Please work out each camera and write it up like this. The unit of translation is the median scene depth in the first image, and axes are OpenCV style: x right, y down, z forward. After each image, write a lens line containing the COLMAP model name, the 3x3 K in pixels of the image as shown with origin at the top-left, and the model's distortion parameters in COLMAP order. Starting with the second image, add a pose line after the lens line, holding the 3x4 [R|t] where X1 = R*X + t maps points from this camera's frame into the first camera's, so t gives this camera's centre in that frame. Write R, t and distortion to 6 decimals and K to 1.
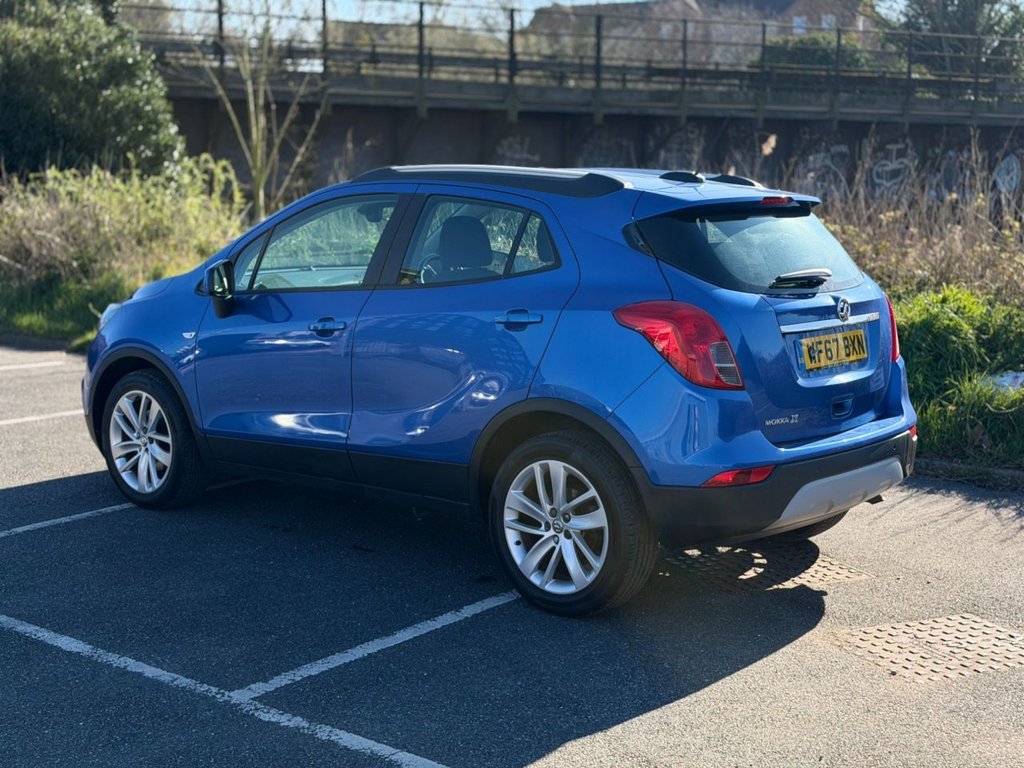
lens RADIAL K [[1373.1, 0, 512.0], [0, 1373.1, 384.0], [0, 0, 1]] dist [0.194940, -0.409239]
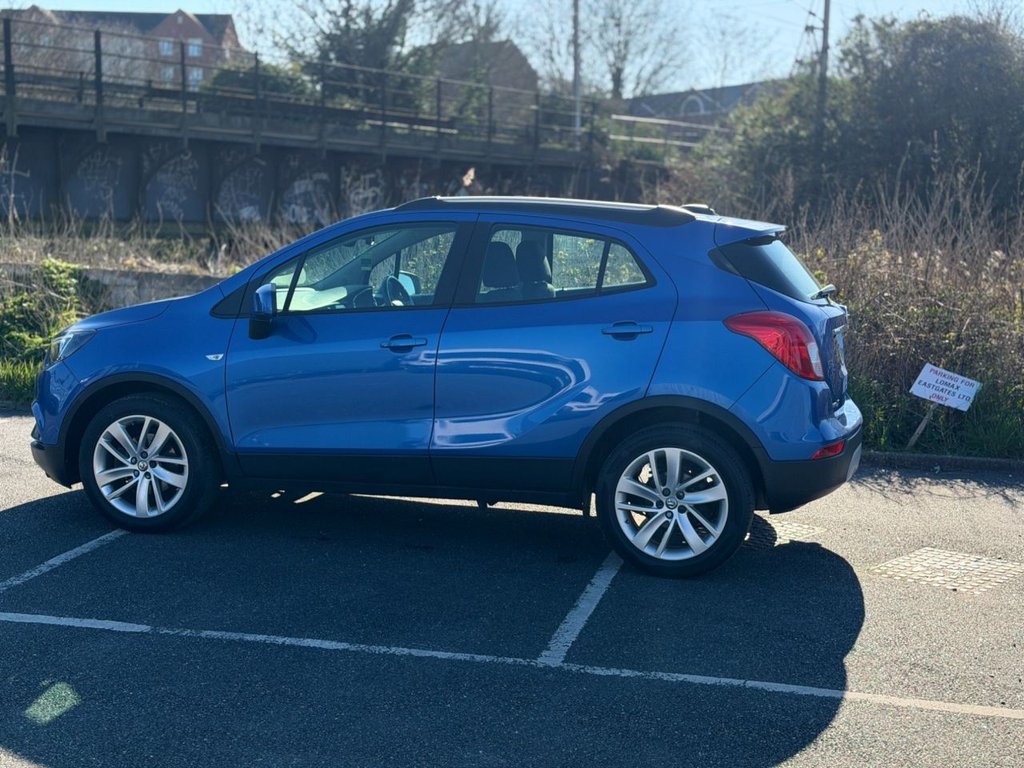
lens RADIAL K [[1372.9, 0, 496.9], [0, 1372.9, 388.9], [0, 0, 1]] dist [0.191693, -0.383179]
pose [[0.906306, -0.042132, 0.420517, -0.467157], [0.047206, 0.998884, -0.001660, -0.000294], [-0.419978, 0.021356, 0.907283, -0.013105]]
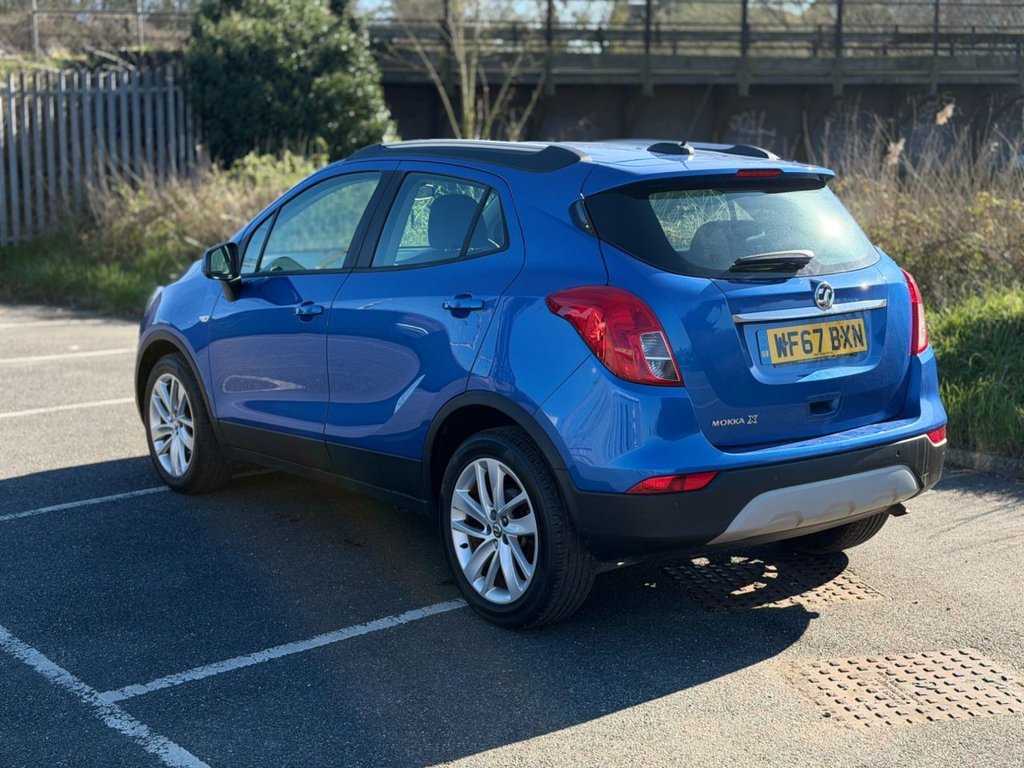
lens RADIAL K [[1373.1, 0, 512.0], [0, 1373.1, 384.0], [0, 0, 1]] dist [0.194940, -0.409239]
pose [[0.979223, 0.017021, -0.202073, 0.177866], [-0.014276, 0.999785, 0.015037, -0.006674], [0.202285, -0.011839, 0.979255, 0.077884]]
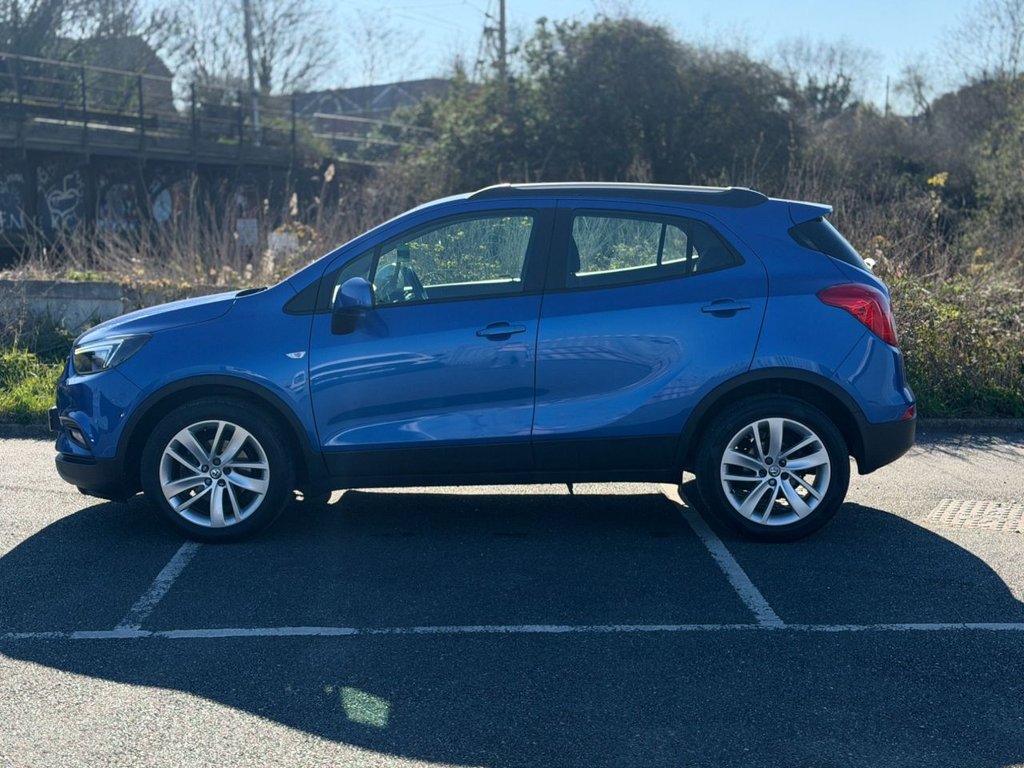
lens RADIAL K [[1379.6, 0, 482.5], [0, 1379.6, 382.8], [0, 0, 1]] dist [0.190968, -0.348762]
pose [[0.774251, -0.086392, 0.626955, -0.741143], [0.101750, 0.994744, 0.011416, -0.013216], [-0.624646, 0.054954, 0.778972, 0.143350]]
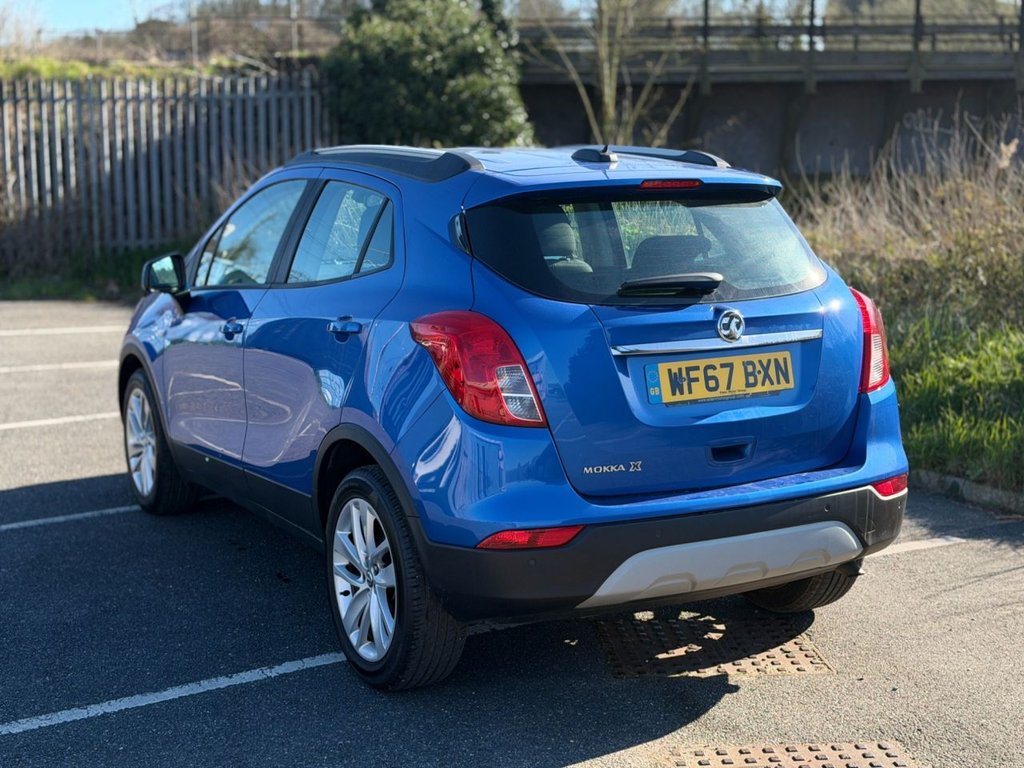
lens RADIAL K [[1378.0, 0, 512.0], [0, 1378.0, 384.0], [0, 0, 1]] dist [0.184744, -0.364907]
pose [[0.939635, 0.037207, -0.340151, 0.307709], [-0.033286, 0.999295, 0.017356, -0.024623], [0.340557, -0.004986, 0.940211, 0.190332]]
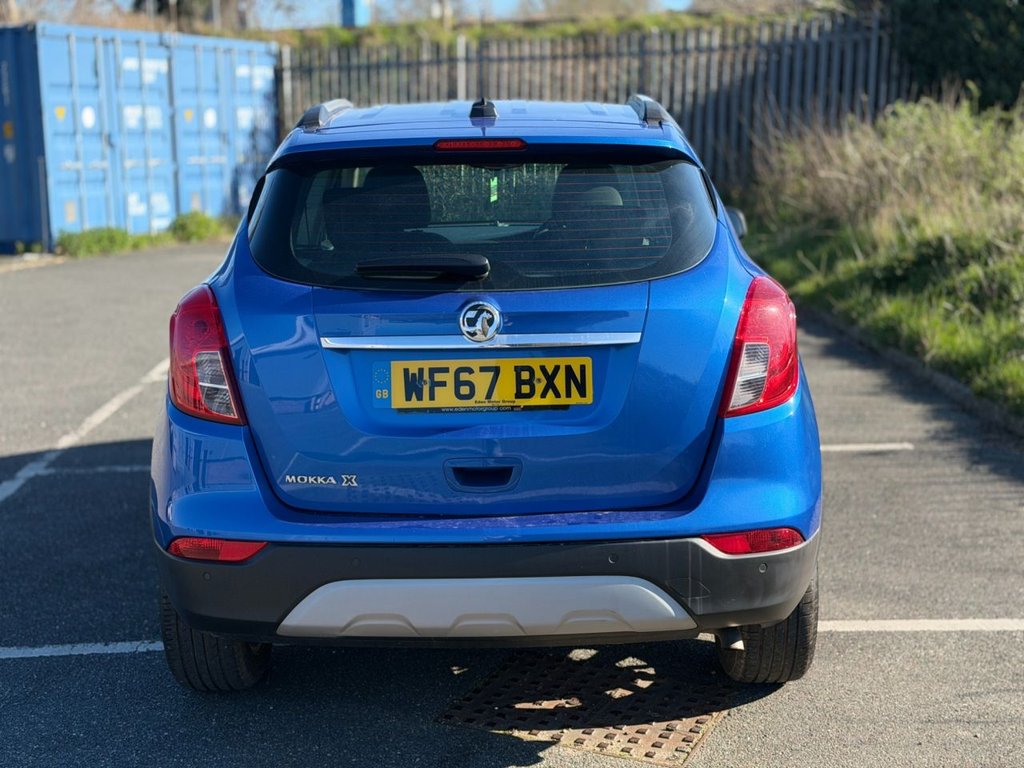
lens RADIAL K [[1378.0, 0, 512.0], [0, 1378.0, 384.0], [0, 0, 1]] dist [0.184744, -0.364907]
pose [[0.658400, 0.118787, -0.743236, 0.565505], [-0.084527, 0.992890, 0.083809, -0.062729], [0.747907, 0.007644, 0.663759, 0.477384]]
